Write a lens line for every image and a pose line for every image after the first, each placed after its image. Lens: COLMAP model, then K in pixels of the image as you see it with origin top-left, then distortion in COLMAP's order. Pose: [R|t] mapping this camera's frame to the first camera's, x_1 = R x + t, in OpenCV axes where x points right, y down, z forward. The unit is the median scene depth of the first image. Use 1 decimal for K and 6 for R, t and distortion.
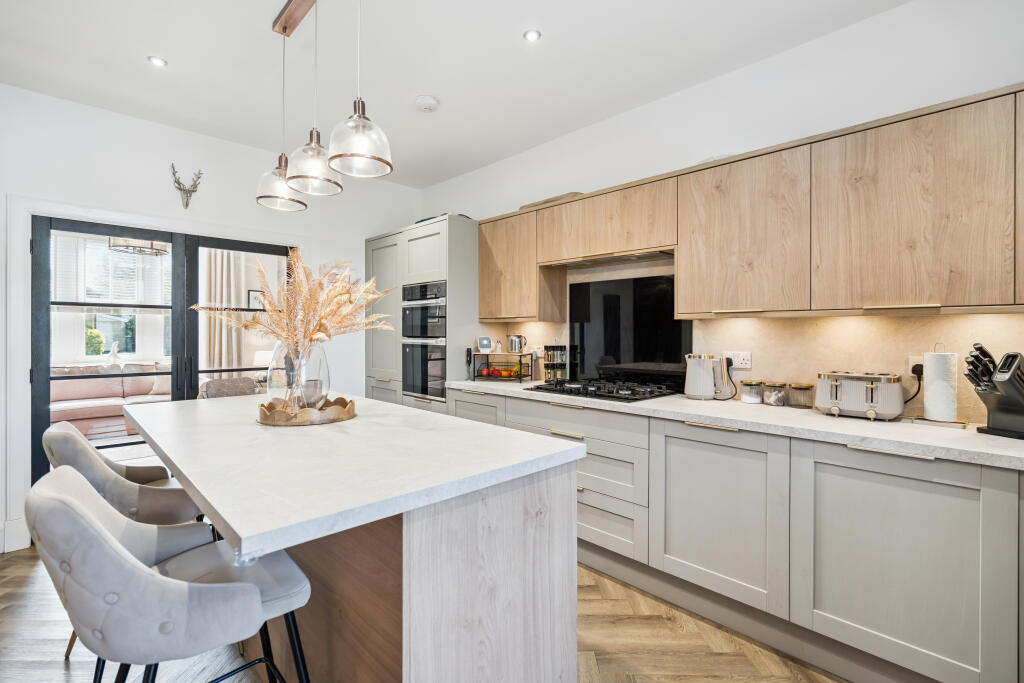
lens RADIAL K [[466.3, 0, 512.7], [0, 466.3, 333.4], [0, 0, 1]] dist [0.001561, 0.000003]
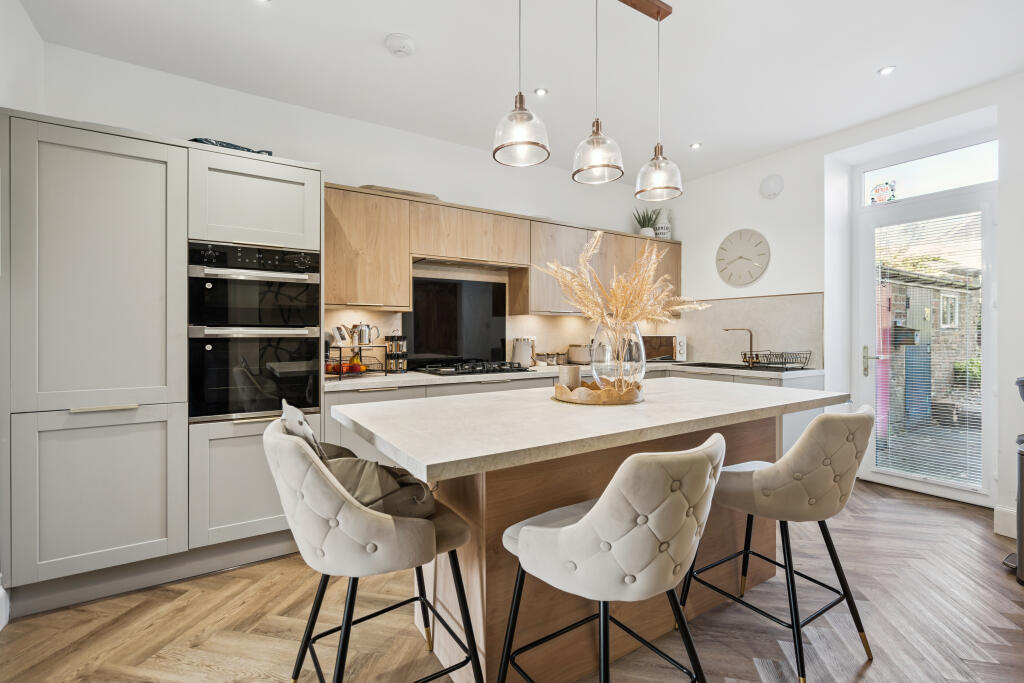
lens RADIAL K [[466.3, 0, 512.7], [0, 466.3, 333.4], [0, 0, 1]] dist [0.001561, 0.000003]
pose [[0.204183, -0.001504, 0.978932, -0.824026], [0.006154, 0.999981, 0.000252, 0.021515], [-0.978913, 0.005973, 0.204189, 0.538353]]
